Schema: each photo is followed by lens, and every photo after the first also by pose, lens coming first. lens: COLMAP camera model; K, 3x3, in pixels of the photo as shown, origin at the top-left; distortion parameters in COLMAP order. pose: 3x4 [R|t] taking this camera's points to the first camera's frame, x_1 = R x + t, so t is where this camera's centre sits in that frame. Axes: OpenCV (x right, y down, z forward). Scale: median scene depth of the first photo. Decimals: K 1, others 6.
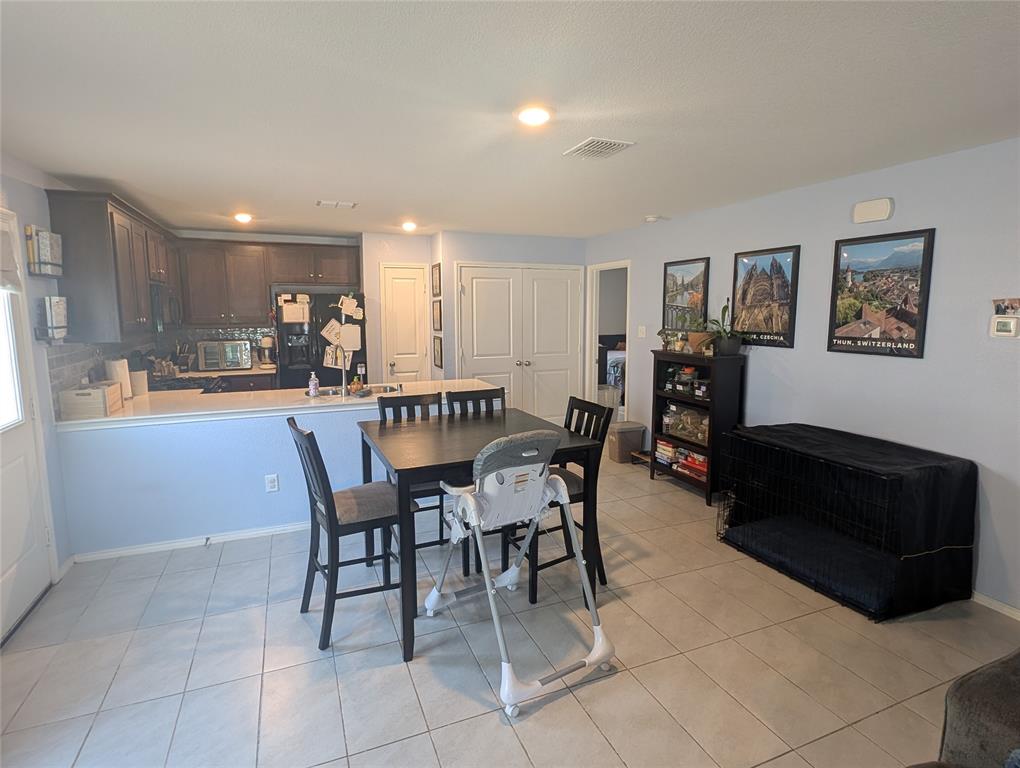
lens RADIAL K [[514.9, 0, 512.4], [0, 514.9, 376.0], [0, 0, 1]] dist [-0.000206, -0.000384]
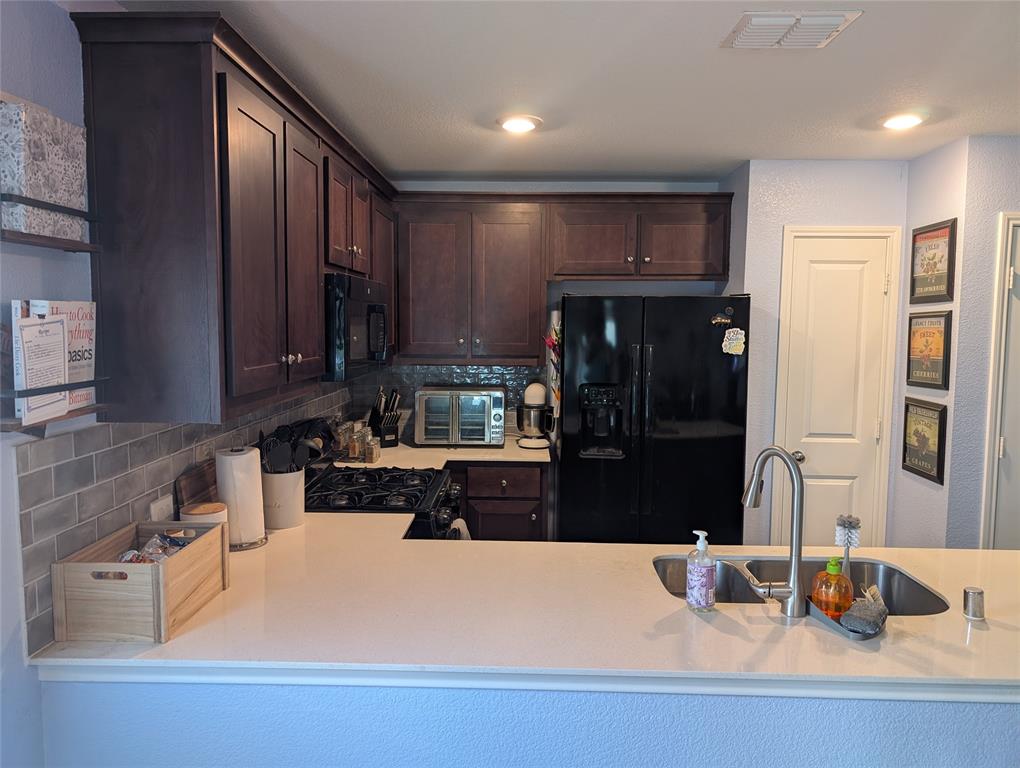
lens RADIAL K [[713.3, 0, 510.0], [0, 713.3, 383.0], [0, 0, 1]] dist [0.015488, 0.000823]
pose [[0.907073, 0.046965, -0.418345, -0.231886], [-0.065081, 0.997455, -0.029132, -0.060279], [0.415912, 0.053651, 0.907821, 0.398977]]
